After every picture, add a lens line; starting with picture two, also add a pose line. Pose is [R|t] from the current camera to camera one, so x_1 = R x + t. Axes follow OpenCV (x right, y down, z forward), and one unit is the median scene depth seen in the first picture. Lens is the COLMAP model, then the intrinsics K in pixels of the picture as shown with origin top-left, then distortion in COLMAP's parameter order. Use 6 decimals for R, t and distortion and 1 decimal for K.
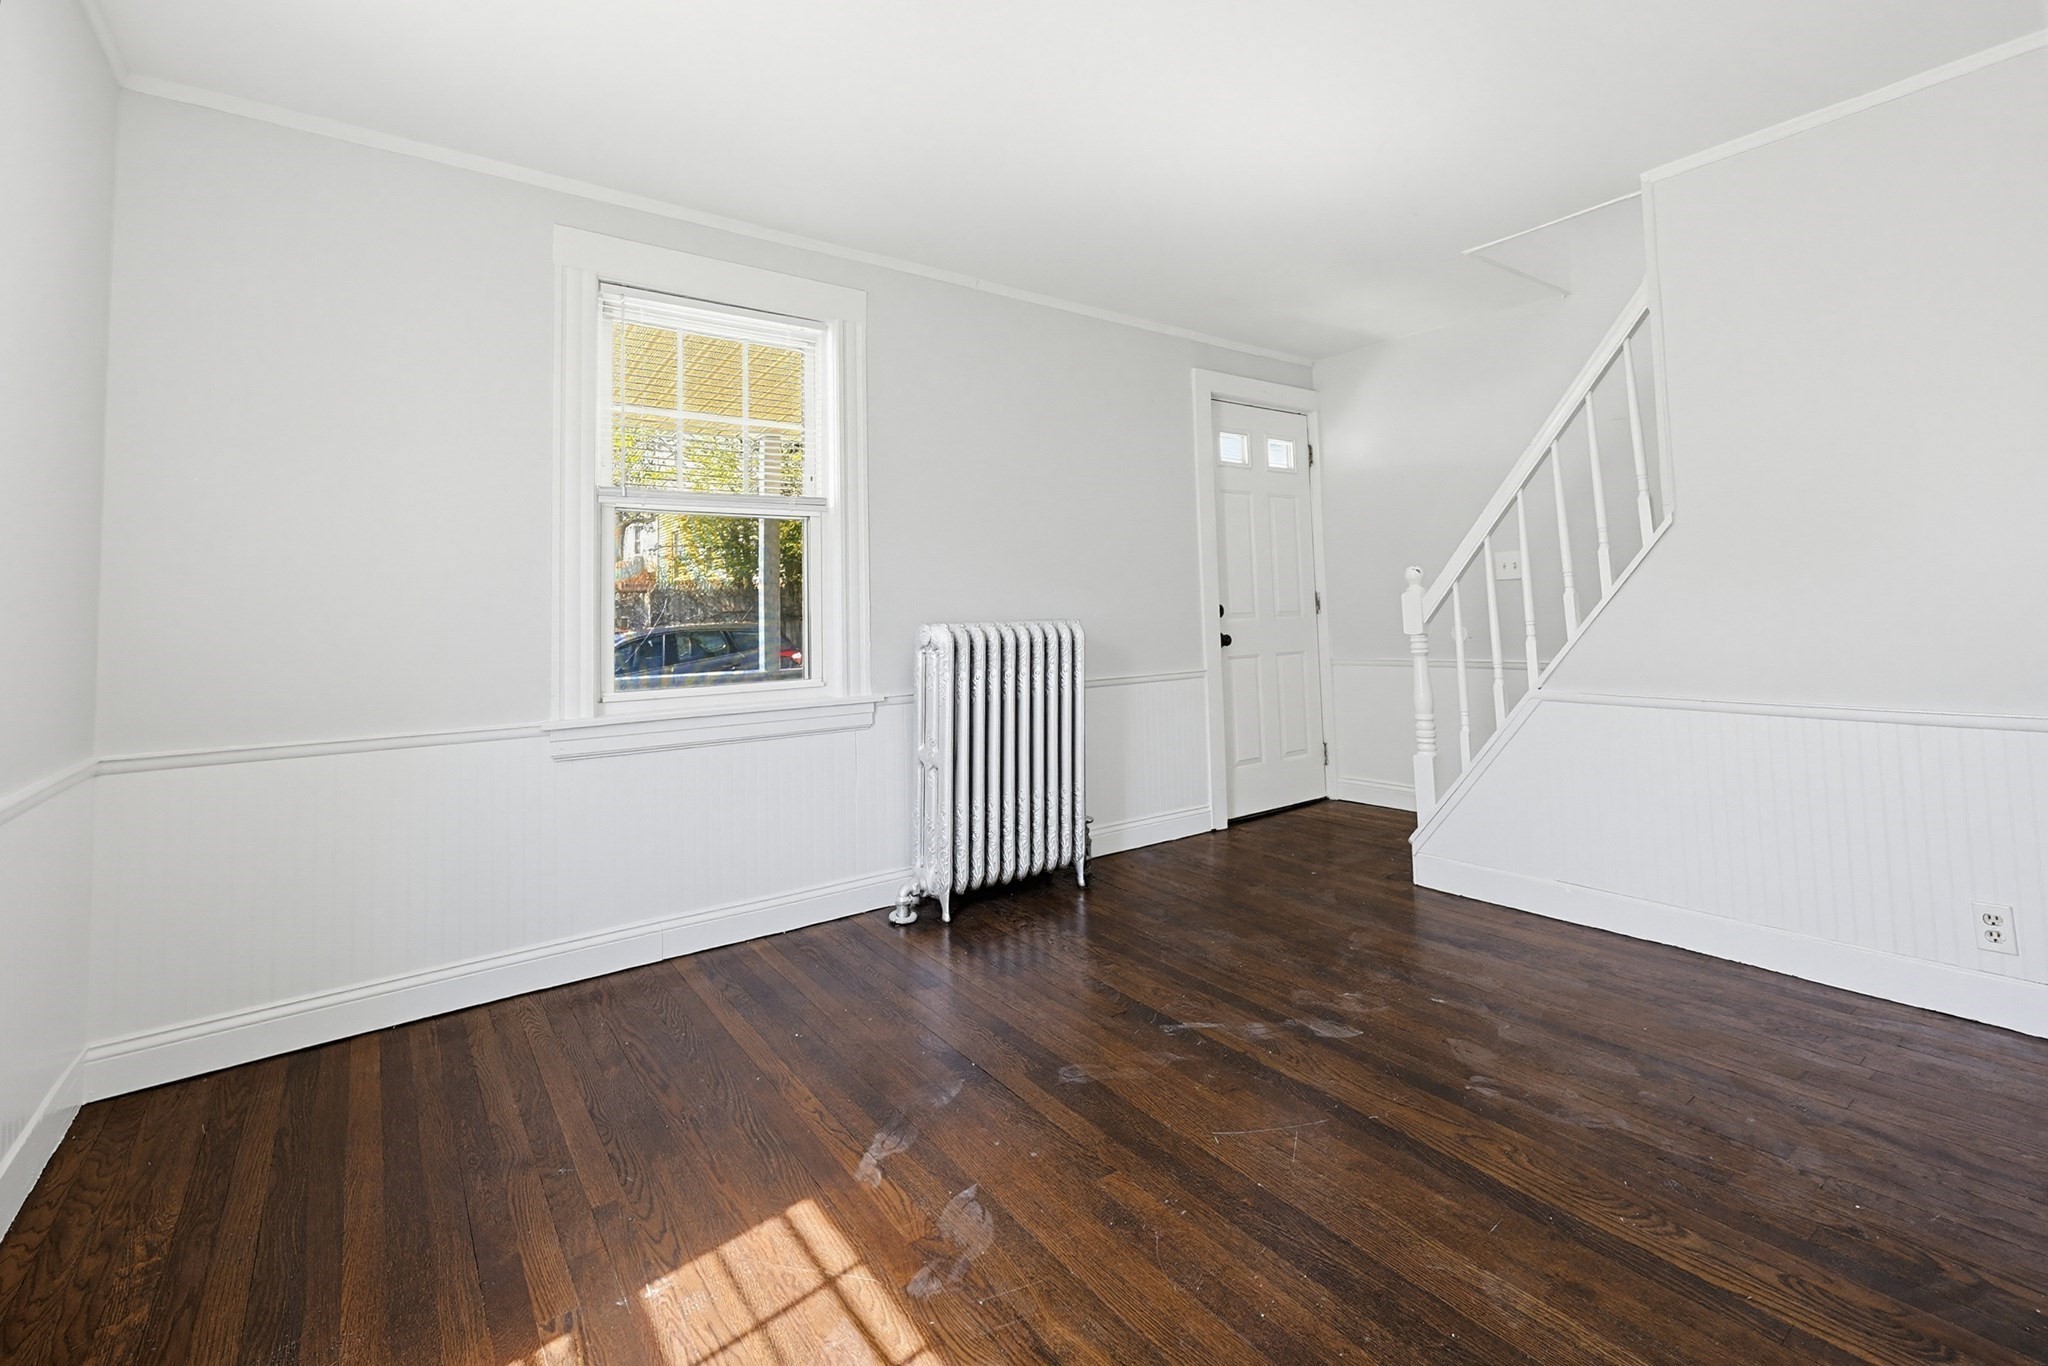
lens RADIAL K [[911.5, 0, 1069.0], [0, 911.5, 556.4], [0, 0, 1]] dist [-0.000672, 0.000016]
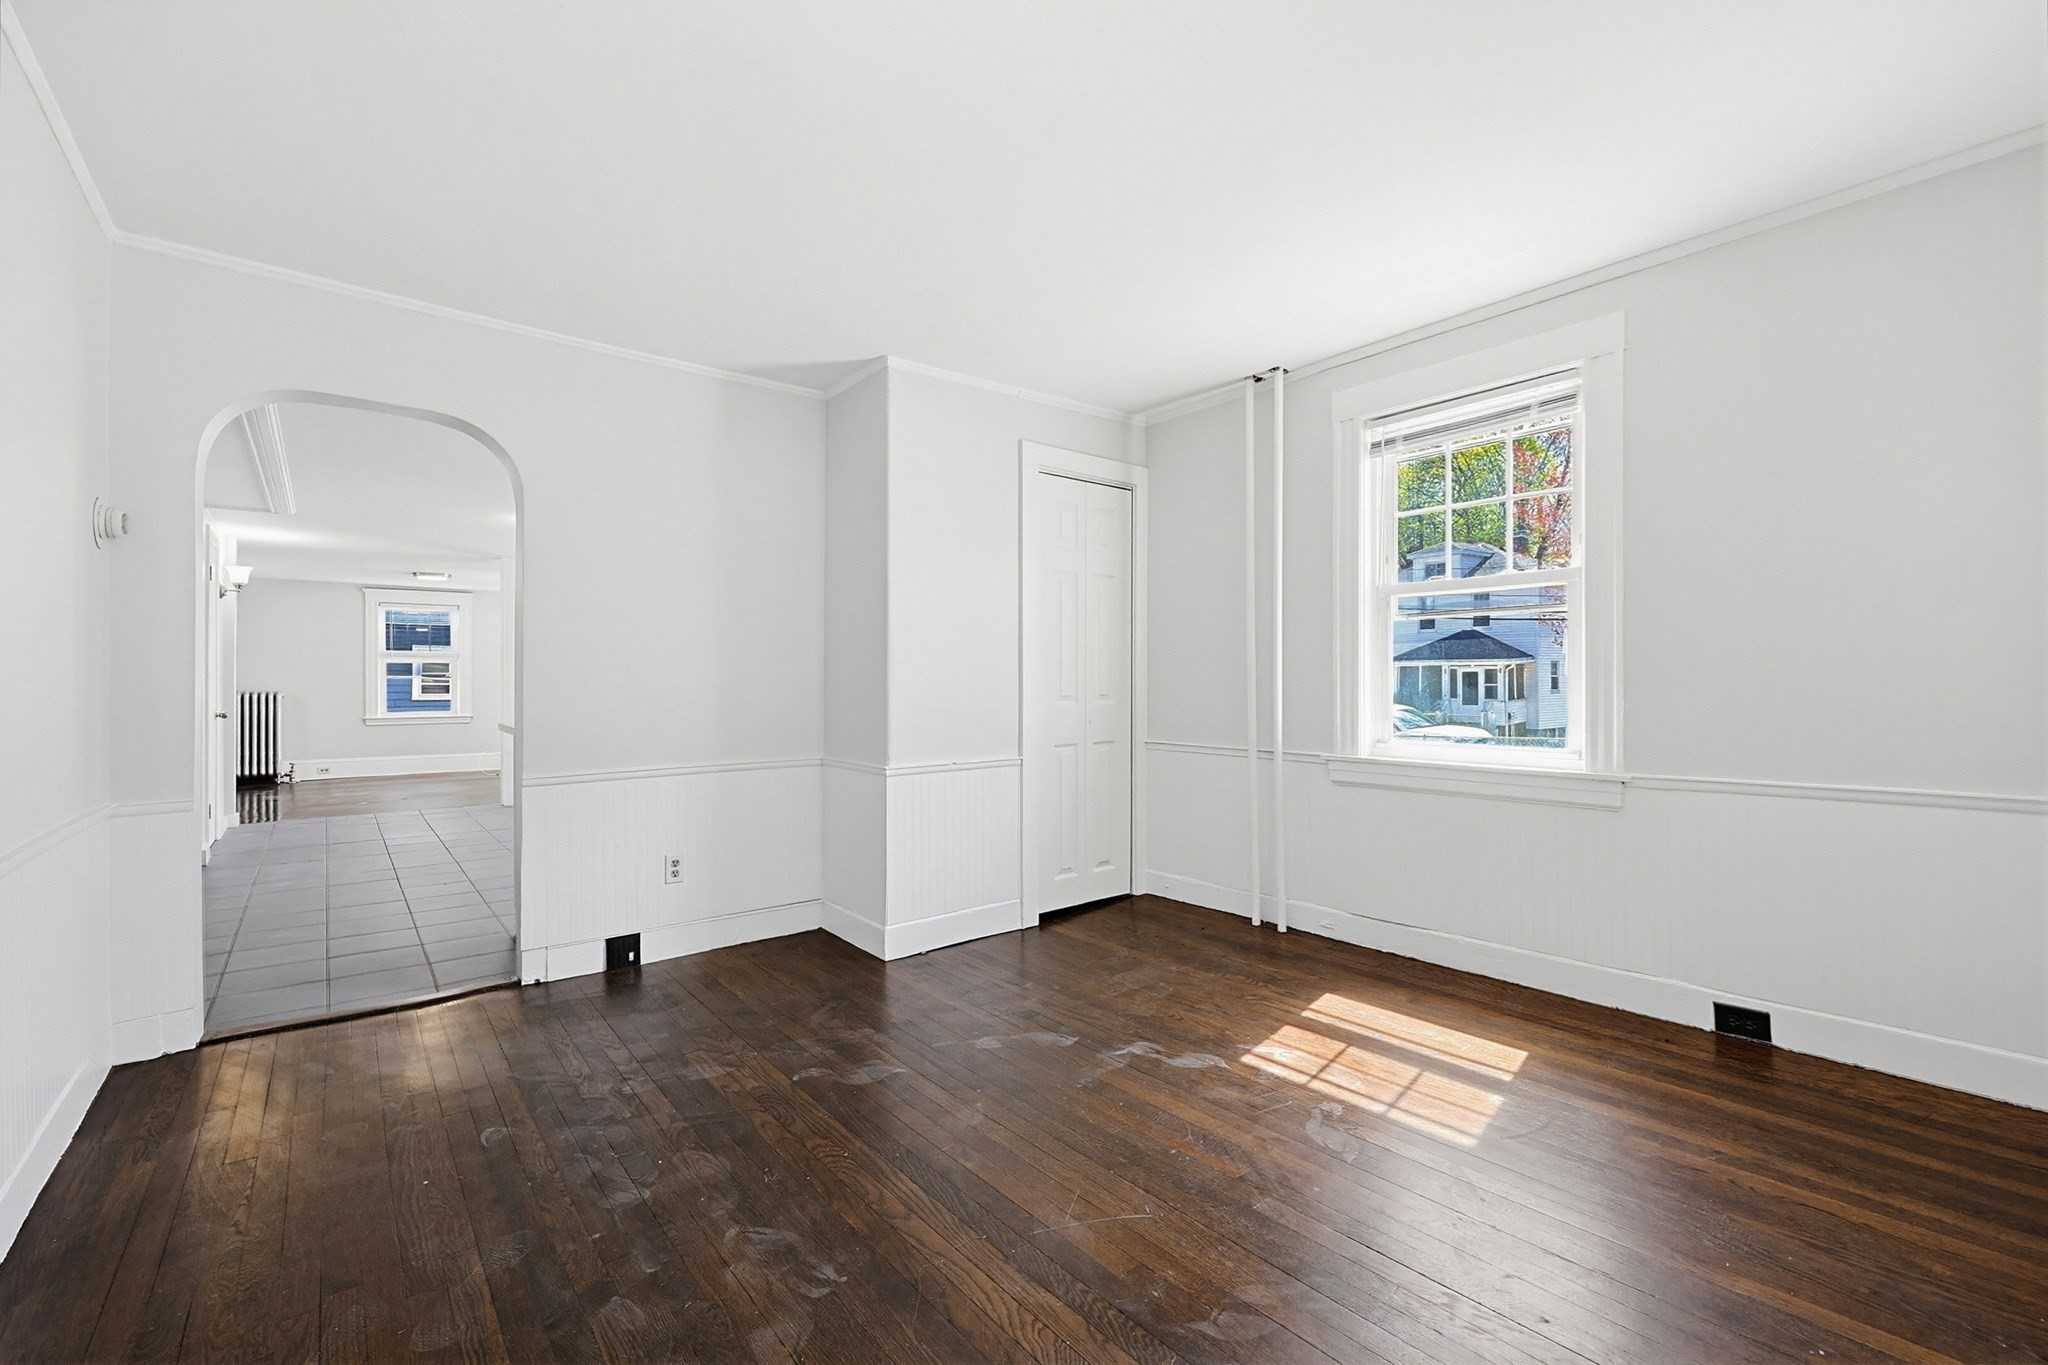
lens RADIAL K [[871.1, 0, 1035.1], [0, 871.1, 682.2], [0, 0, 1]] dist [-0.000993, 0.000129]
pose [[-0.999111, 0.033417, -0.025703, 0.233953], [0.035137, 0.996954, -0.069635, 0.090709], [0.023298, -0.070476, -0.997241, 1.606686]]
